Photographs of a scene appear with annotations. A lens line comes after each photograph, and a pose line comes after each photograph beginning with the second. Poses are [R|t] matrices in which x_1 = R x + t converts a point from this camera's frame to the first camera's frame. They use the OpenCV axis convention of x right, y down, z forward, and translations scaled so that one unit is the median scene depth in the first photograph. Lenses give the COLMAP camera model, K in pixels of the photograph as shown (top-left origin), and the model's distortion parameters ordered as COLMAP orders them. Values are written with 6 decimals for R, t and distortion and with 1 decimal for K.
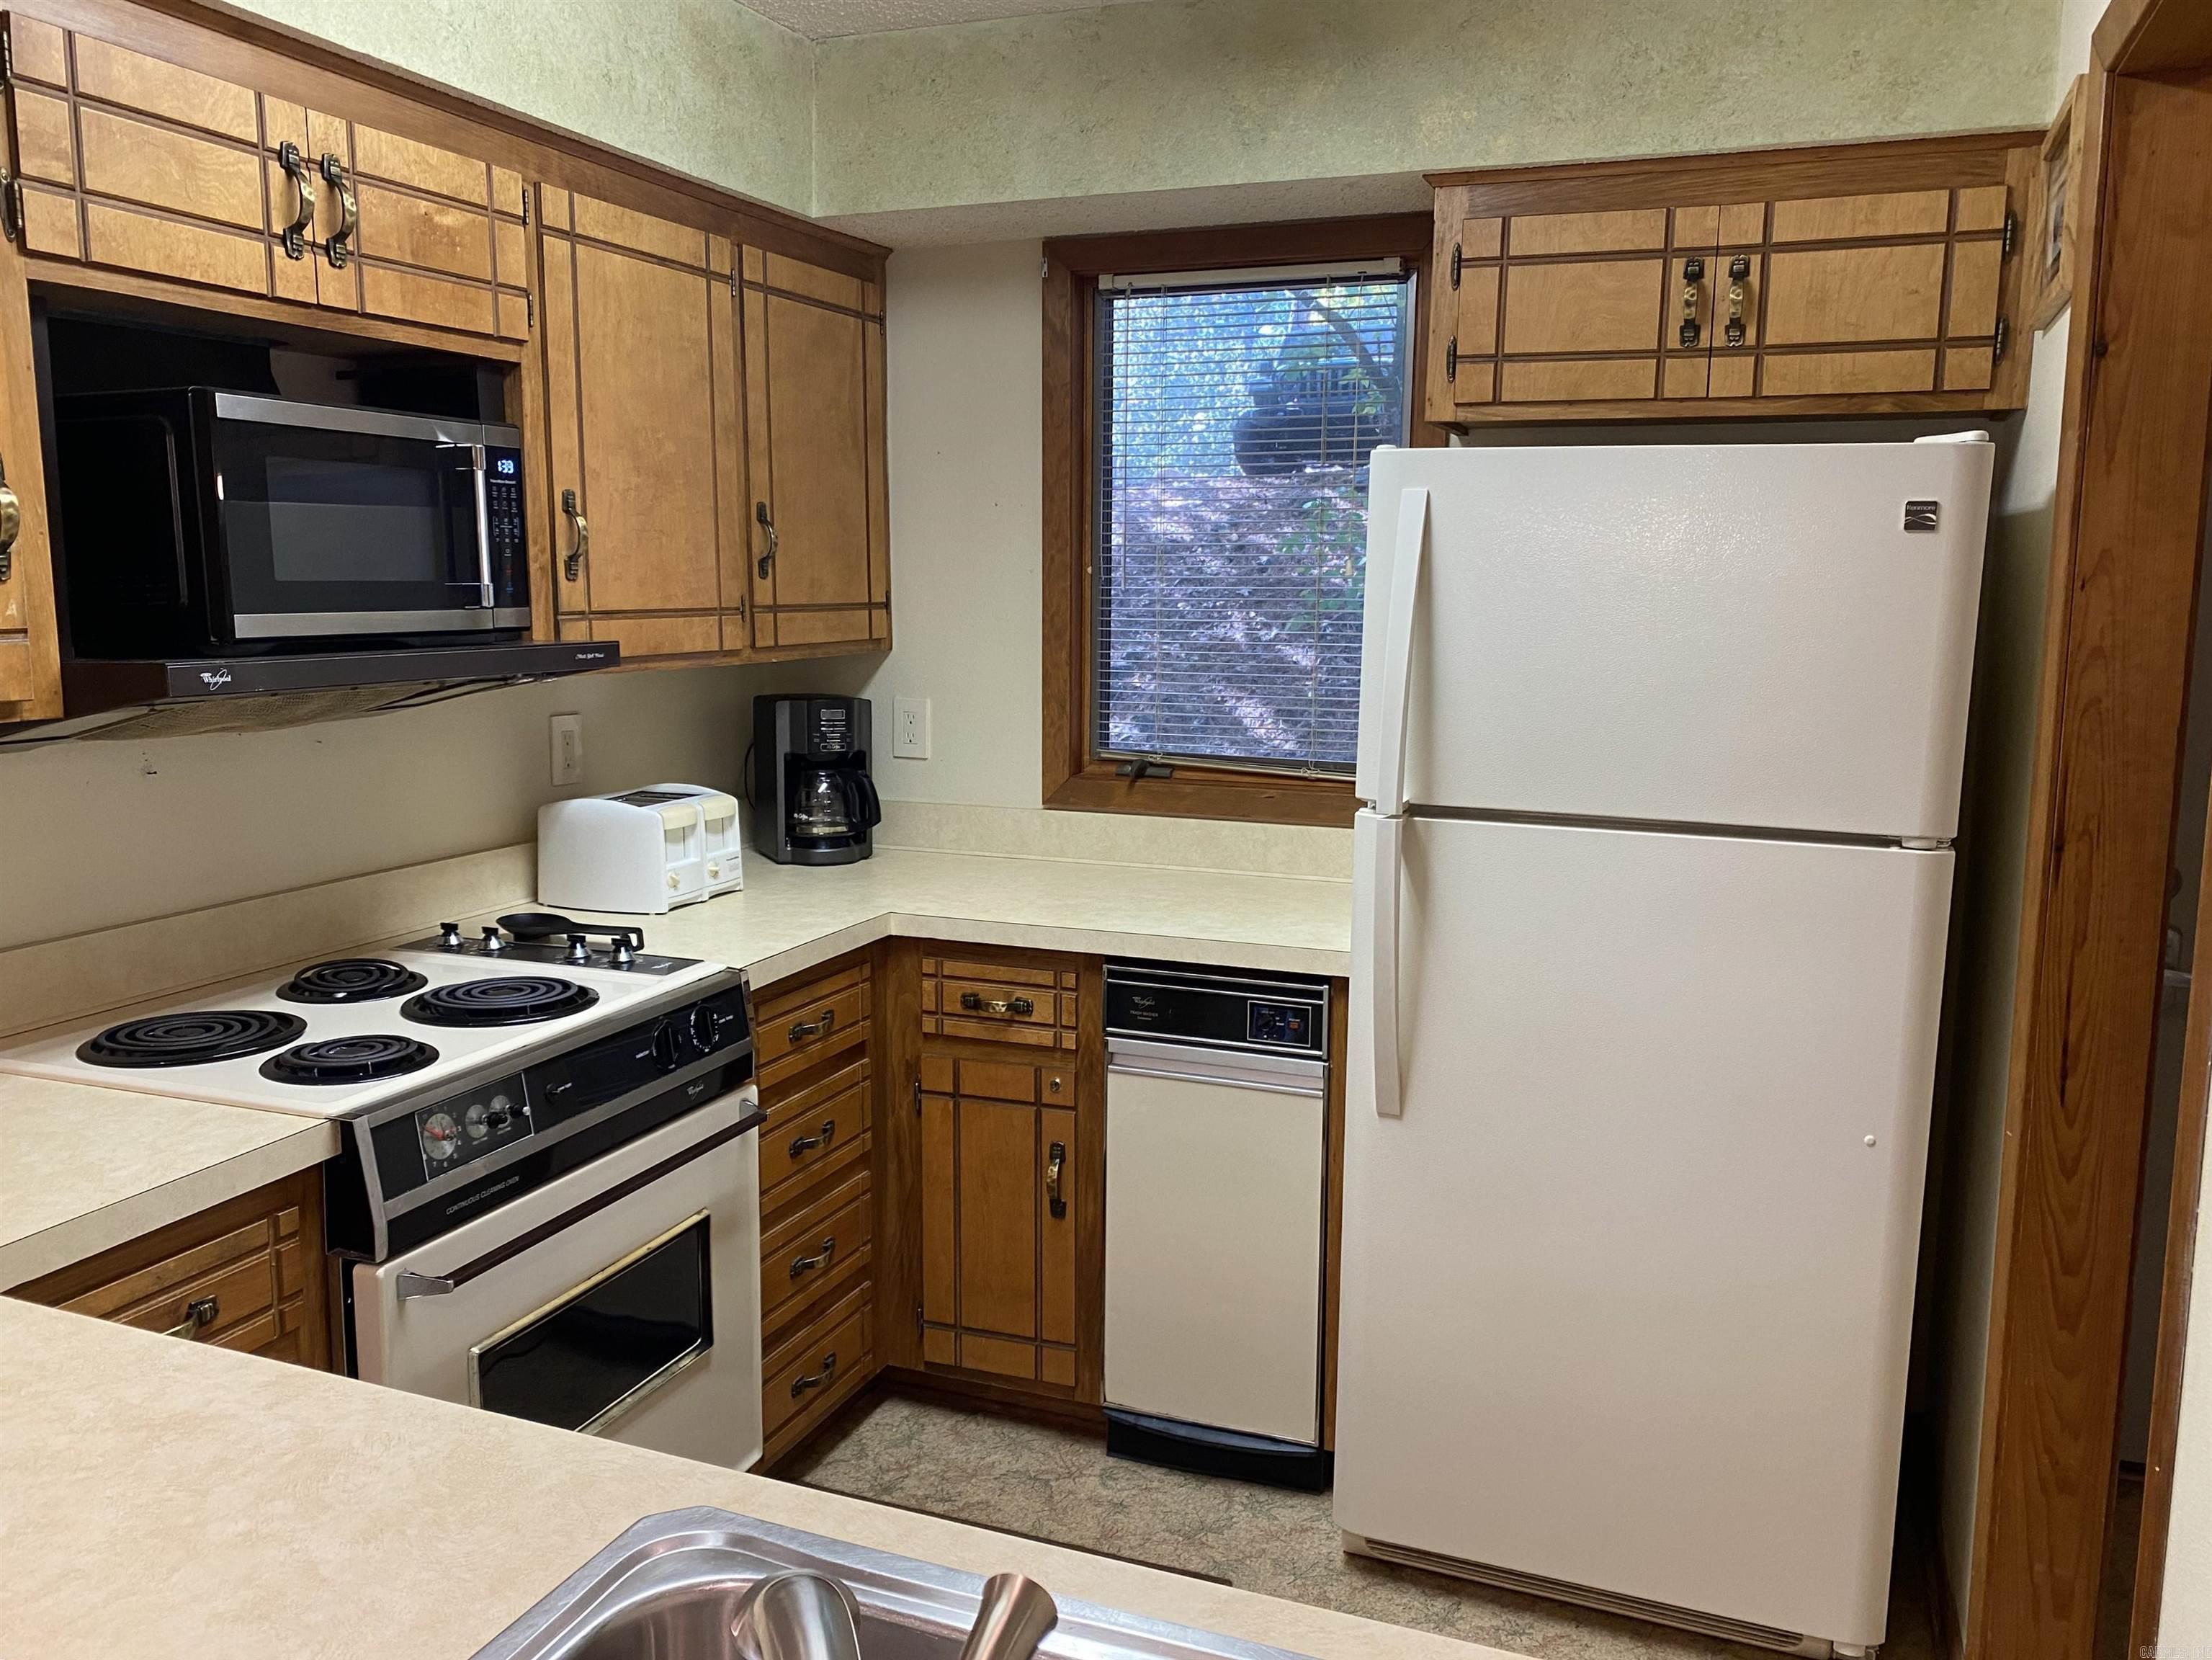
lens RADIAL K [[1712.4, 0, 1112.0], [0, 1712.4, 840.6], [0, 0, 1]] dist [0.059799, -0.073113]
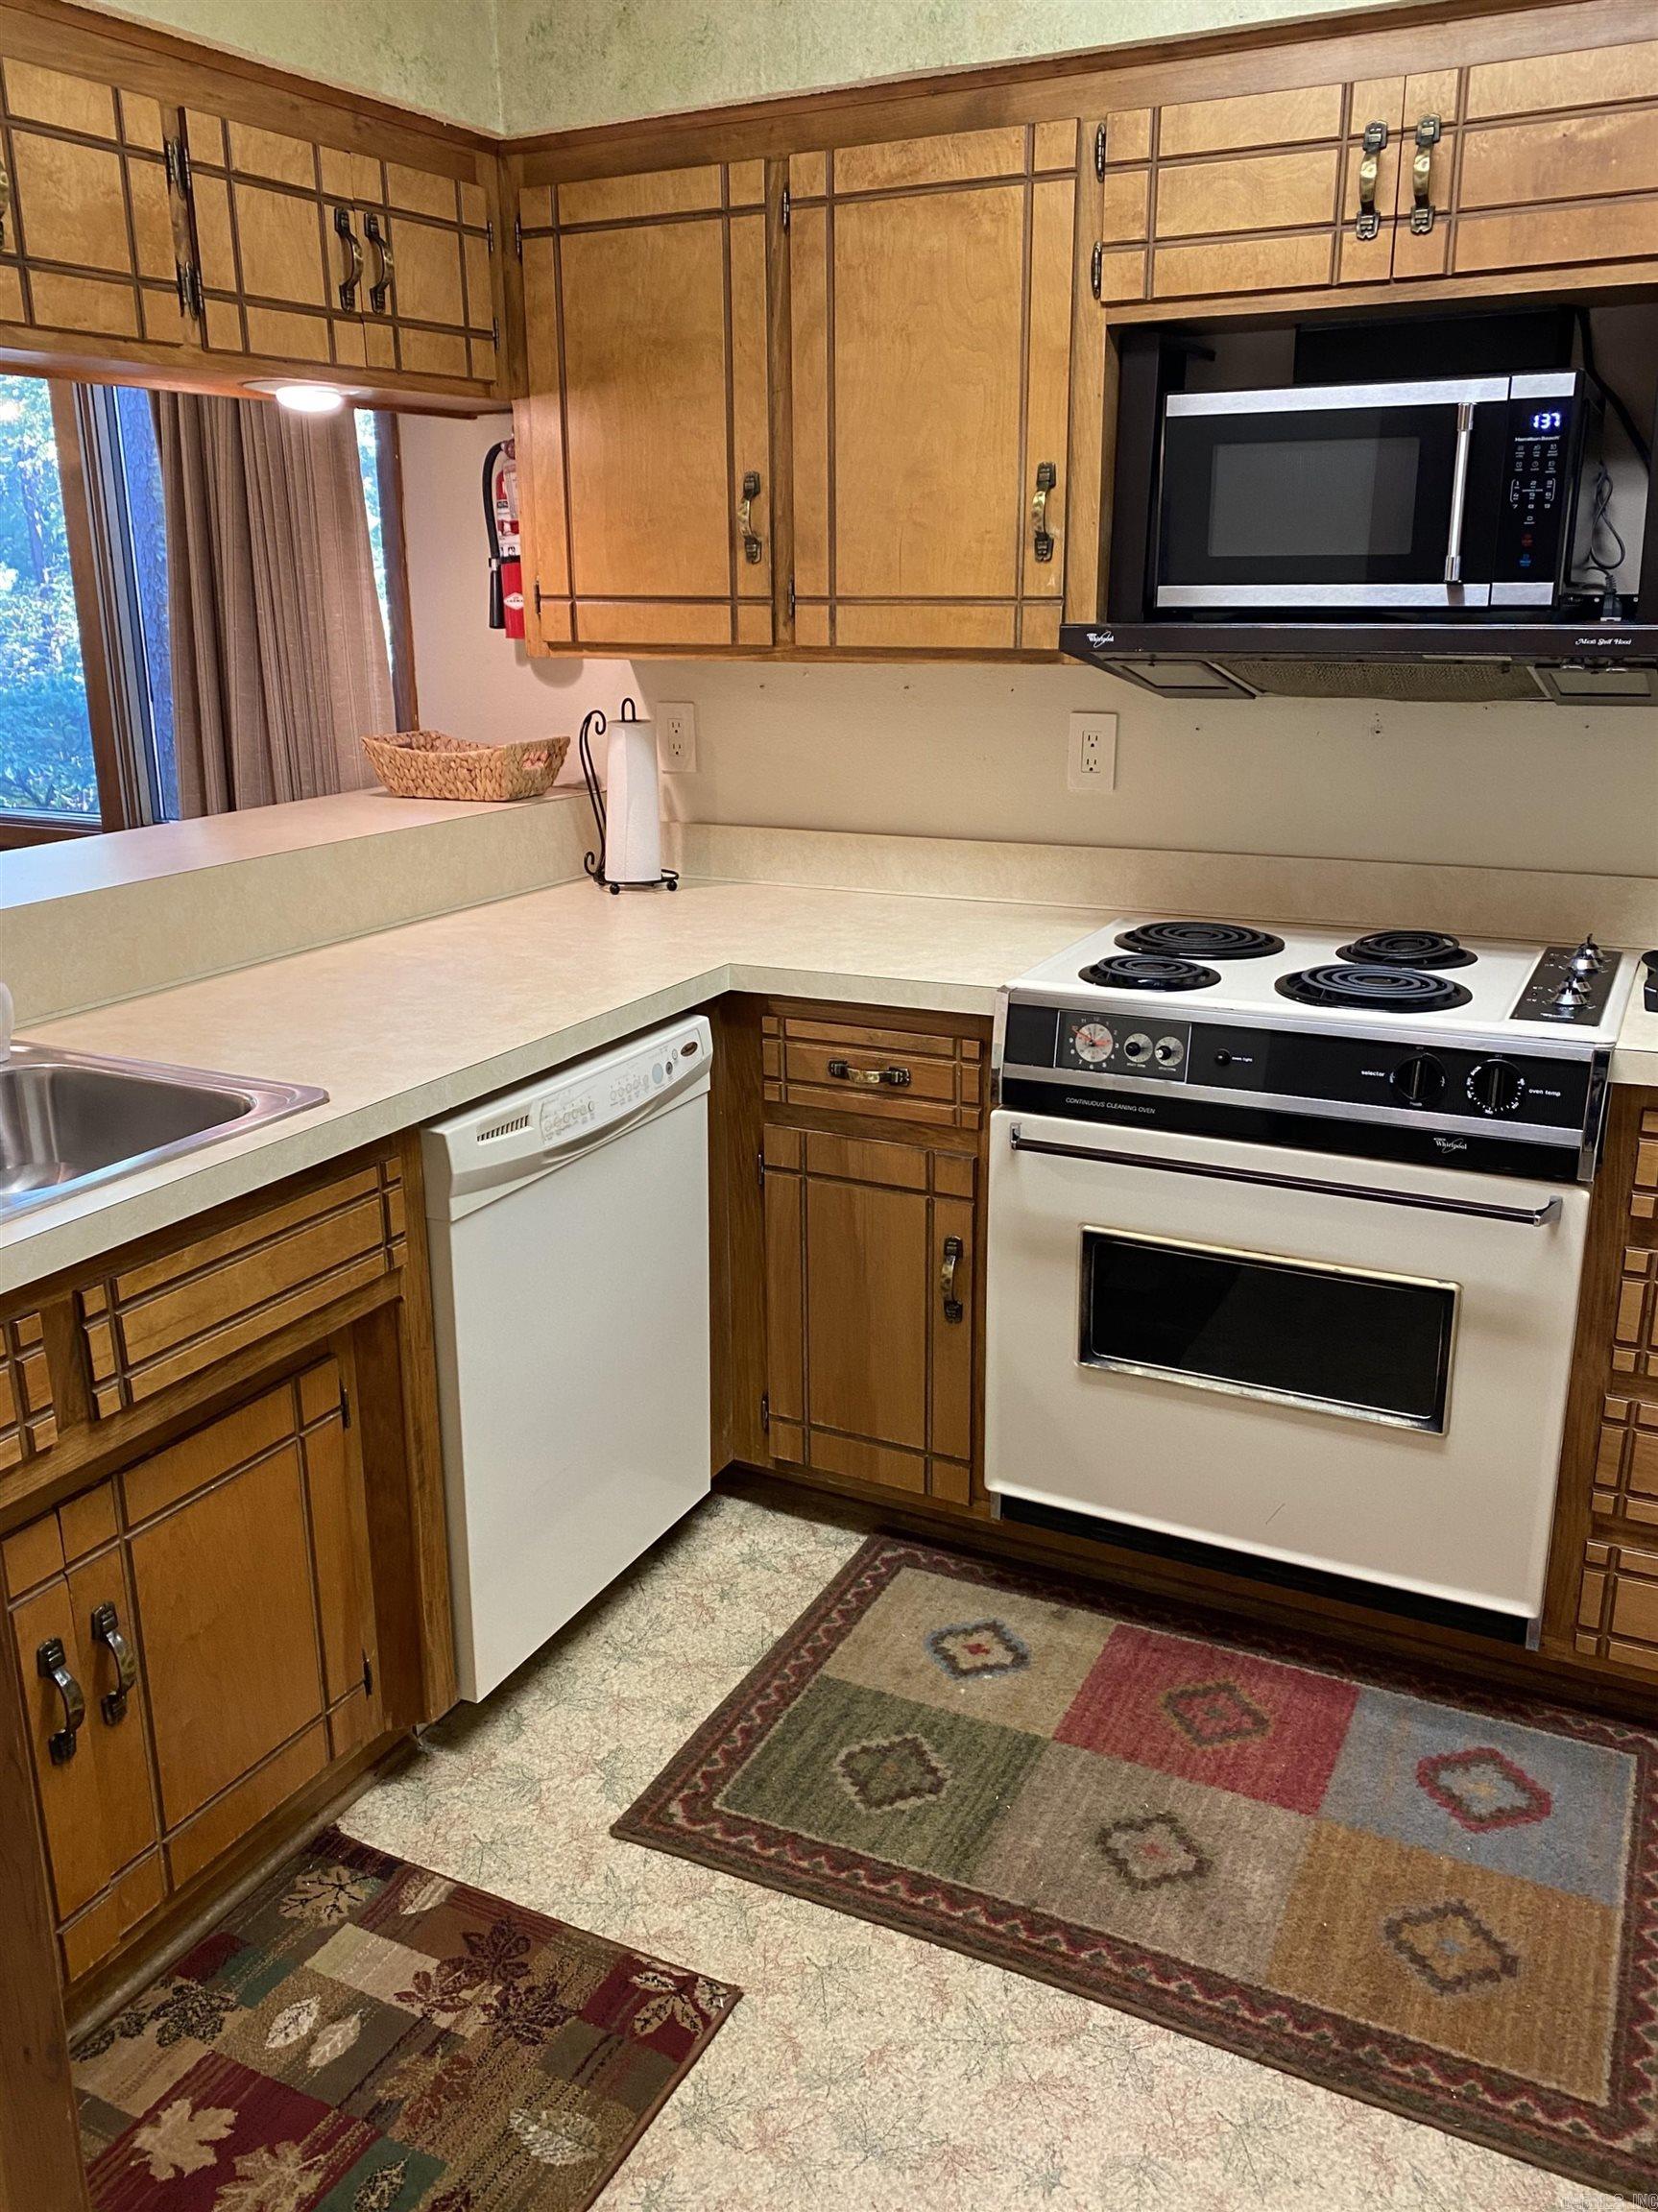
lens RADIAL K [[1801.6, 0, 824.7], [0, 1801.6, 1098.7], [0, 0, 1]] dist [0.032819, -0.037438]
pose [[-0.105006, 0.272207, -0.956492, 0.620494], [-0.140589, 0.948086, 0.285249, -0.089477], [0.984484, 0.164425, -0.061285, 0.679630]]
